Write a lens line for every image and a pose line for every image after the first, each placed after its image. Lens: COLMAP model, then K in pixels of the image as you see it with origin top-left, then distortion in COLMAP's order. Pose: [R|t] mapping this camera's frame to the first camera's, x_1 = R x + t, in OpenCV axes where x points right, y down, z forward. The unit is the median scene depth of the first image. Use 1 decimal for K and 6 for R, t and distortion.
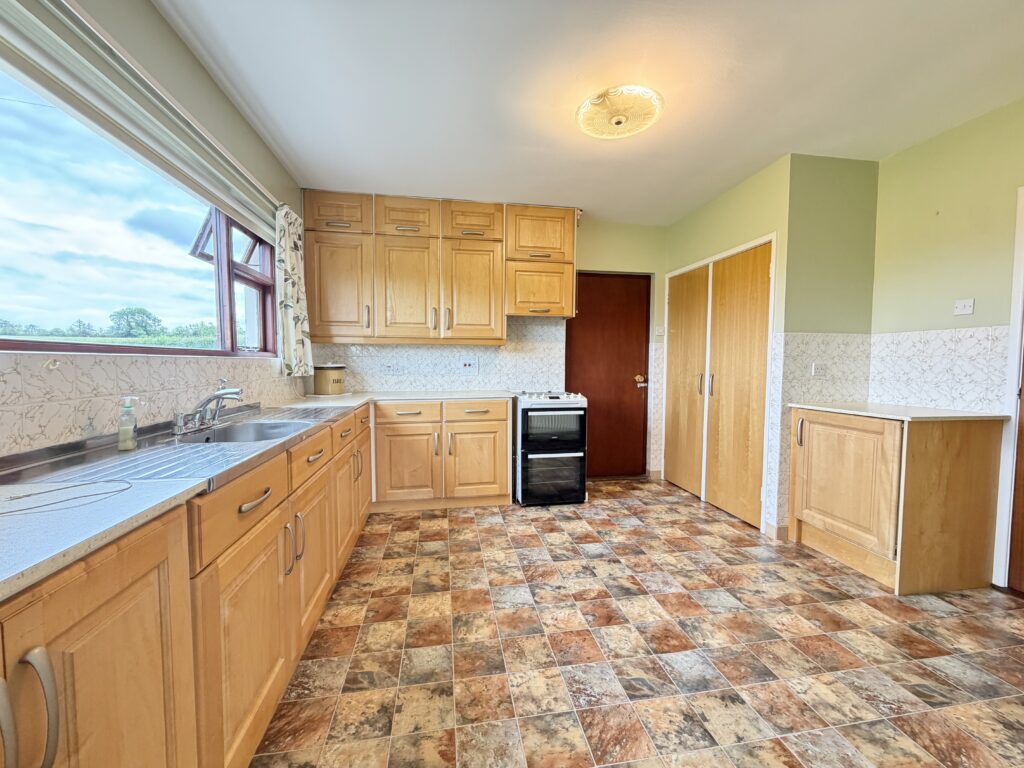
lens RADIAL K [[405.5, 0, 510.7], [0, 405.5, 384.2], [0, 0, 1]] dist [0.002705, -0.000912]
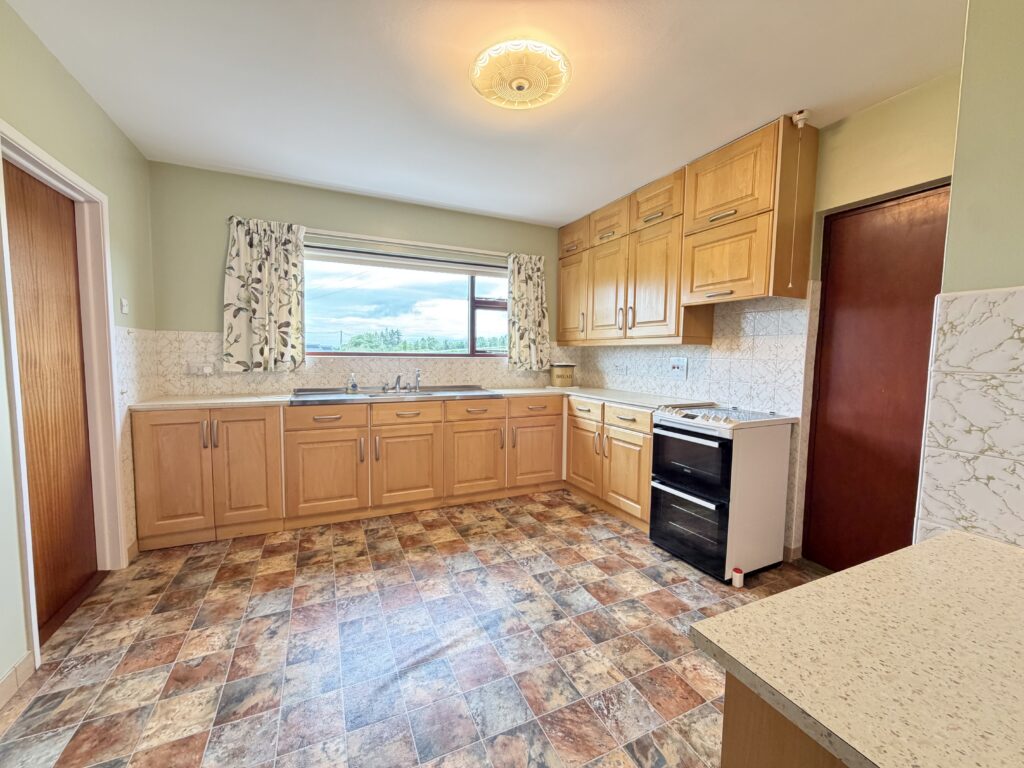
lens RADIAL K [[405.5, 0, 509.1], [0, 405.5, 383.0], [0, 0, 1]] dist [0.002705, -0.000912]
pose [[0.271946, 0.071175, -0.959677, 0.886019], [-0.064360, 0.996373, 0.055659, -0.056196], [0.960158, 0.046628, 0.275540, 0.606324]]
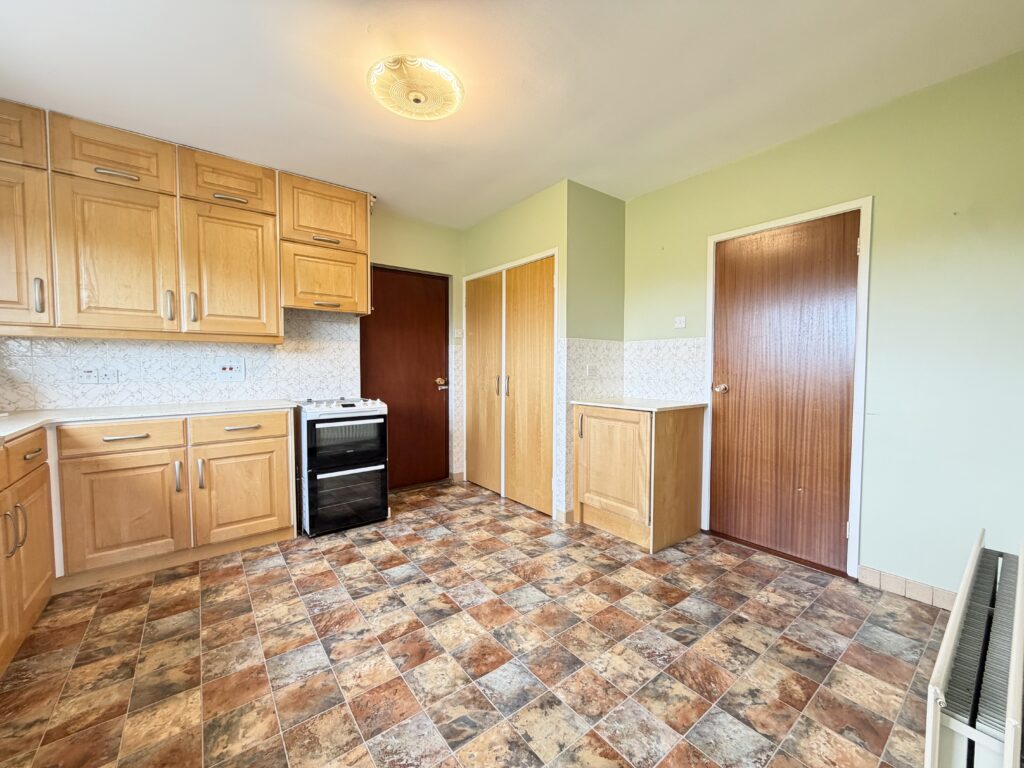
lens RADIAL K [[405.5, 0, 508.5], [0, 405.5, 383.9], [0, 0, 1]] dist [0.002705, -0.000912]
pose [[0.883184, -0.023406, 0.468442, 0.005005], [0.026814, 0.999640, -0.000607, -0.003771], [-0.468259, 0.013097, 0.883494, 0.086790]]
